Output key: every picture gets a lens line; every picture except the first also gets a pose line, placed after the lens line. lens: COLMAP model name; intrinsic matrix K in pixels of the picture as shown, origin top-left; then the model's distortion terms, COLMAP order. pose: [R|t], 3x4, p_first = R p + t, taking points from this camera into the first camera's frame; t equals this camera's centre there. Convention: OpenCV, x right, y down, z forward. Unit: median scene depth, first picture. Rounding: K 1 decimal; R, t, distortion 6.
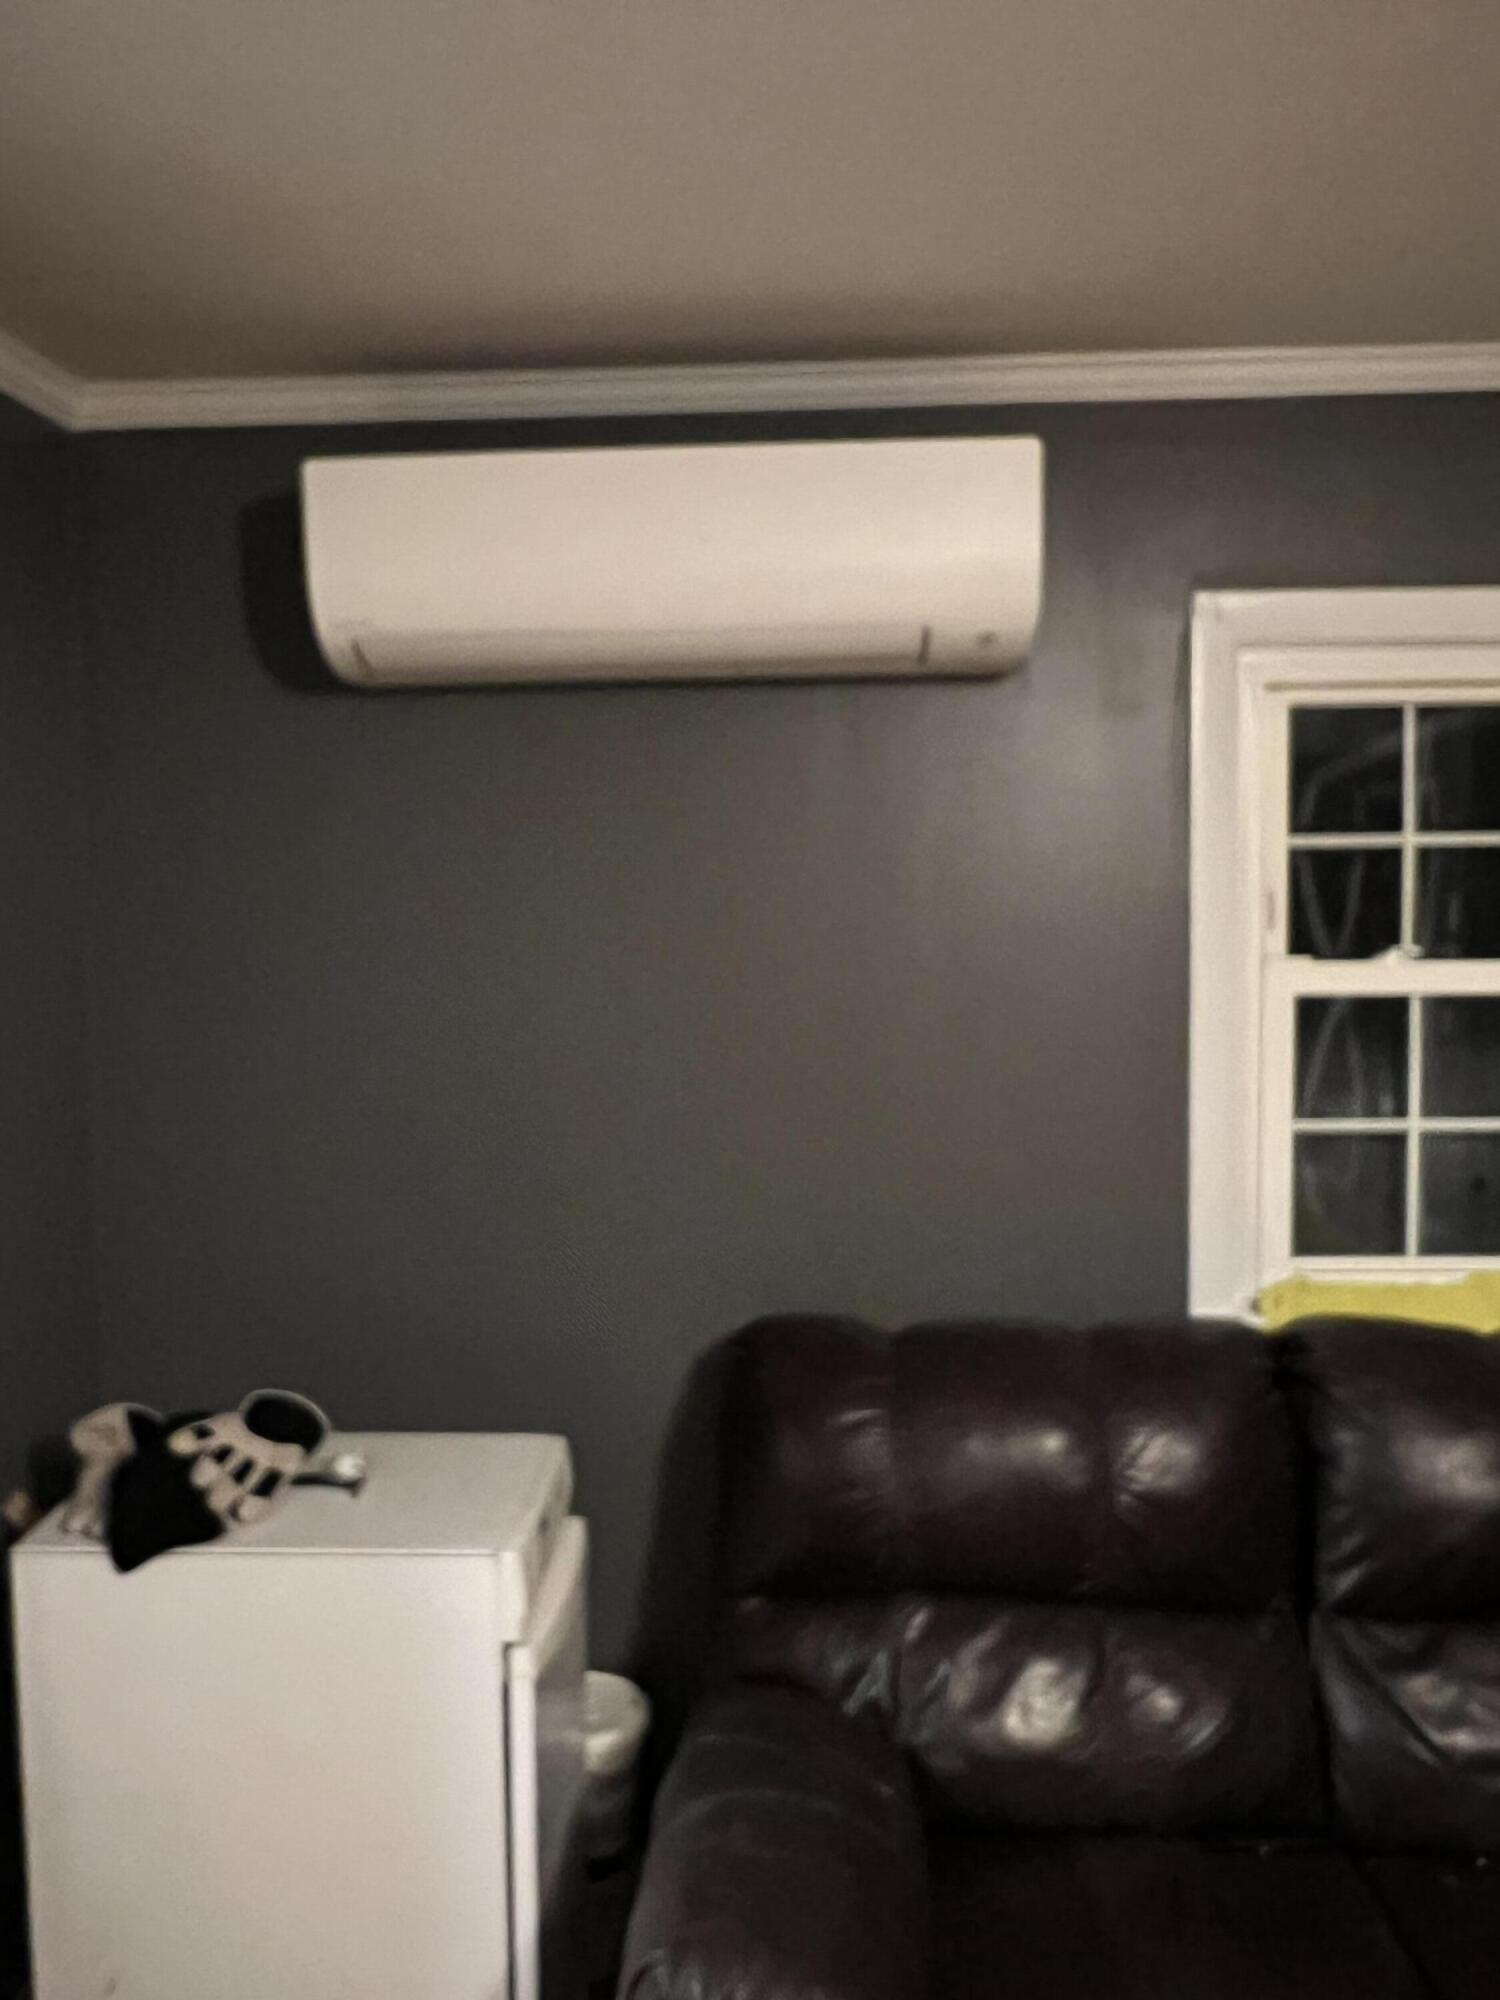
lens RADIAL K [[1529.0, 0, 750.0], [0, 1529.0, 1000.0], [0, 0, 1]] dist [0.000480, -0.000199]
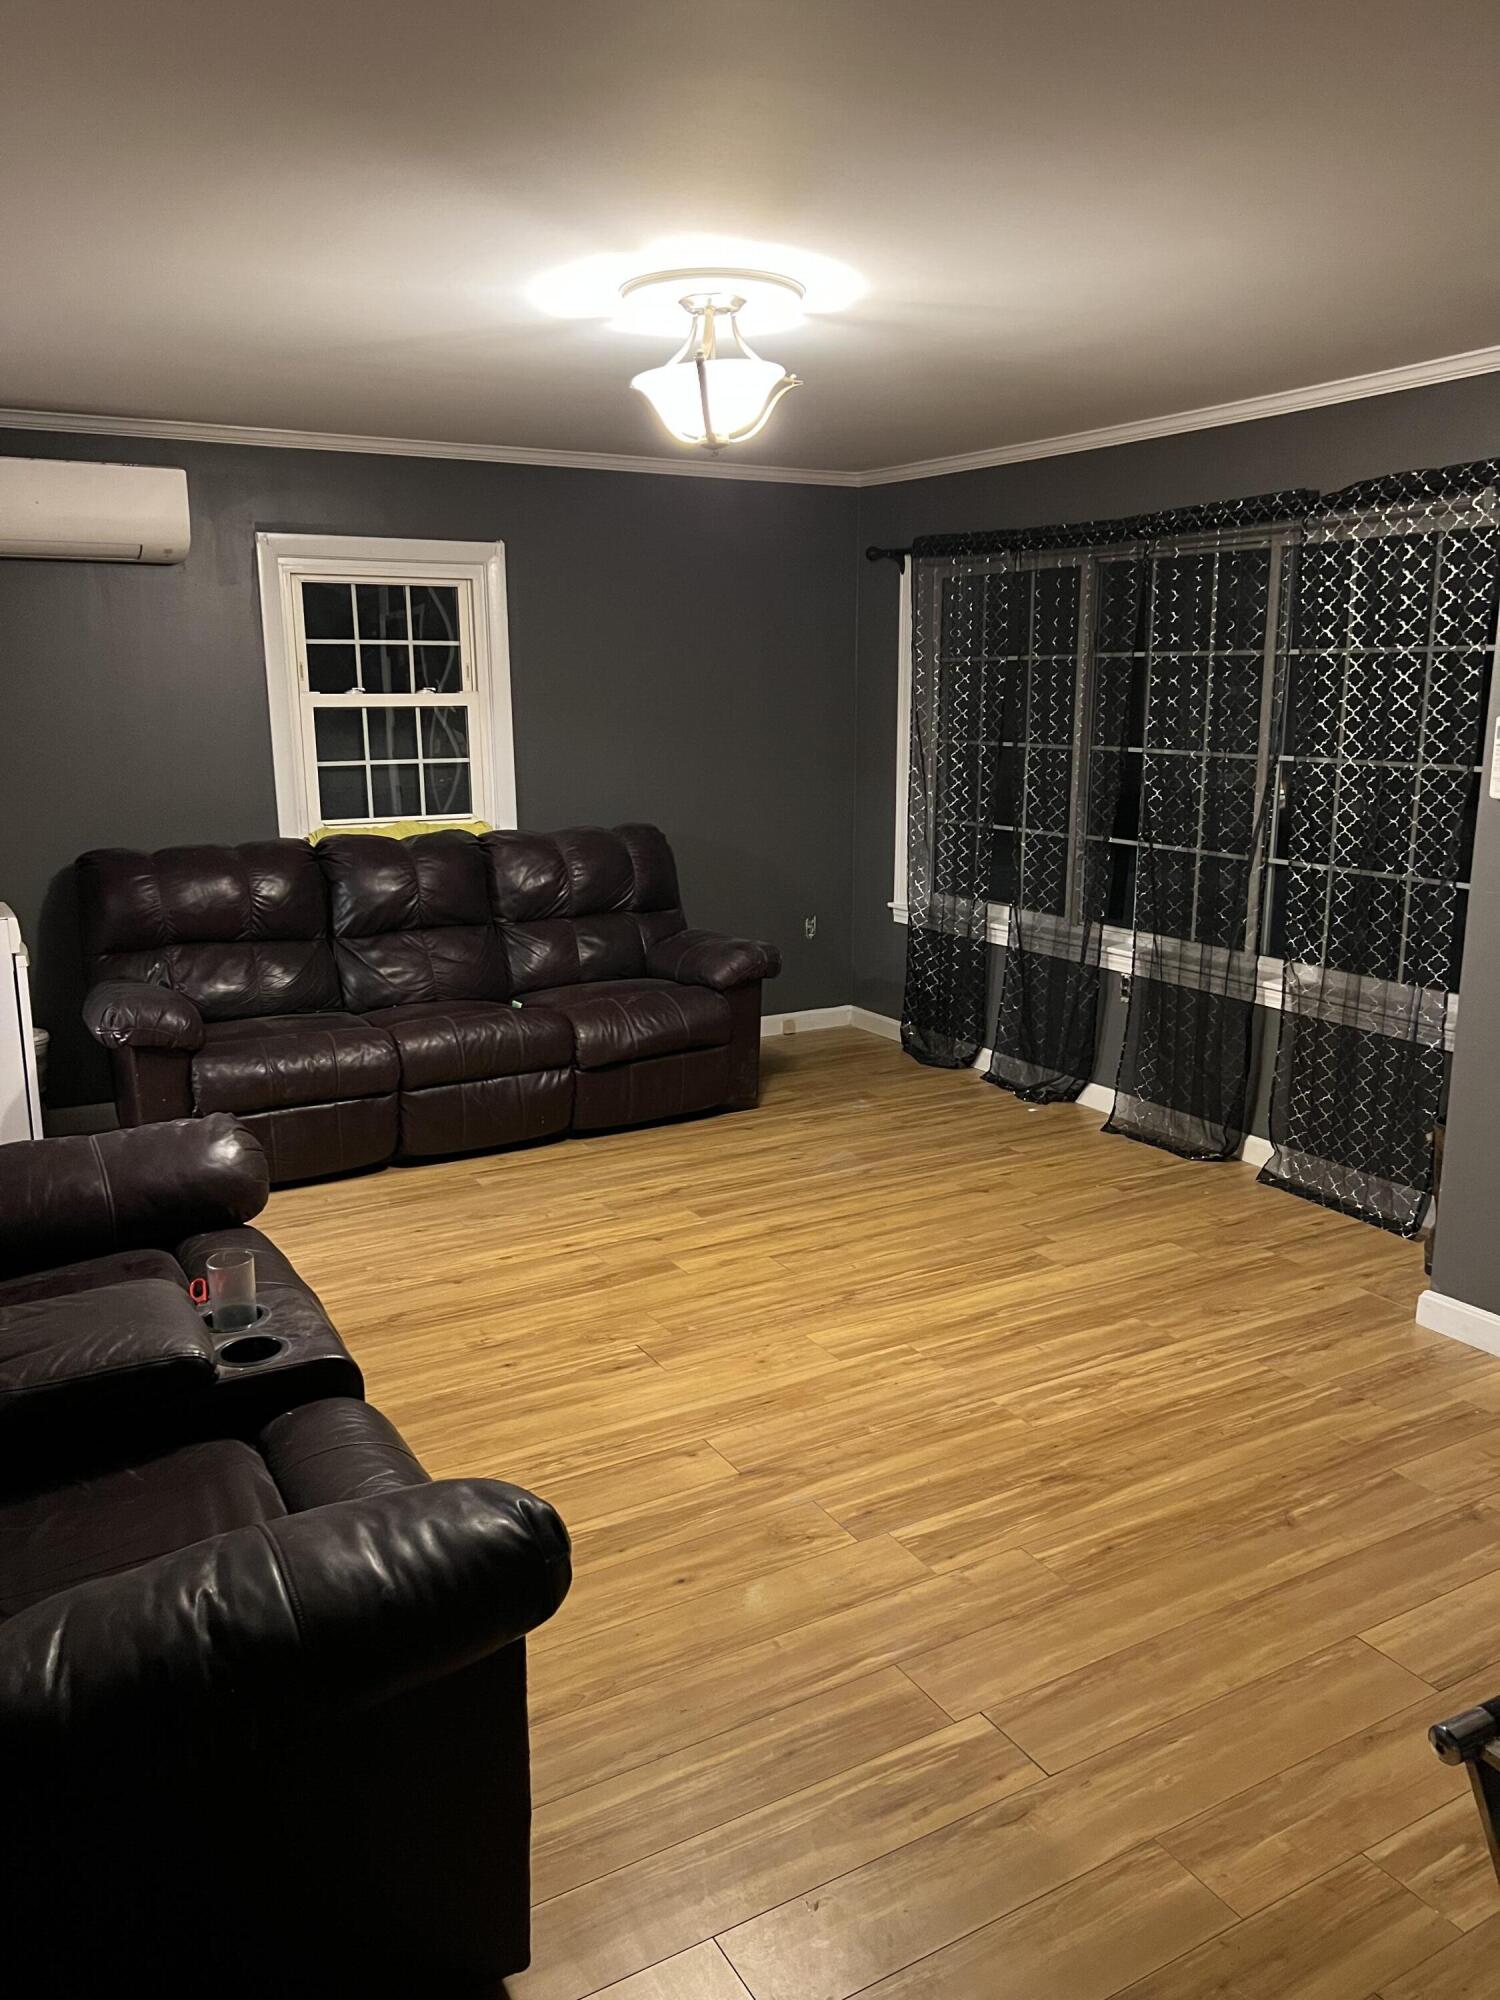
lens RADIAL K [[1494.2, 0, 758.3], [0, 1494.2, 1018.7], [0, 0, 1]] dist [0.052314, -0.070544]
pose [[0.844124, -0.106737, 0.525416, -0.344385], [0.037757, 0.989385, 0.140331, 0.175593], [-0.534817, -0.098618, 0.839193, -1.397493]]
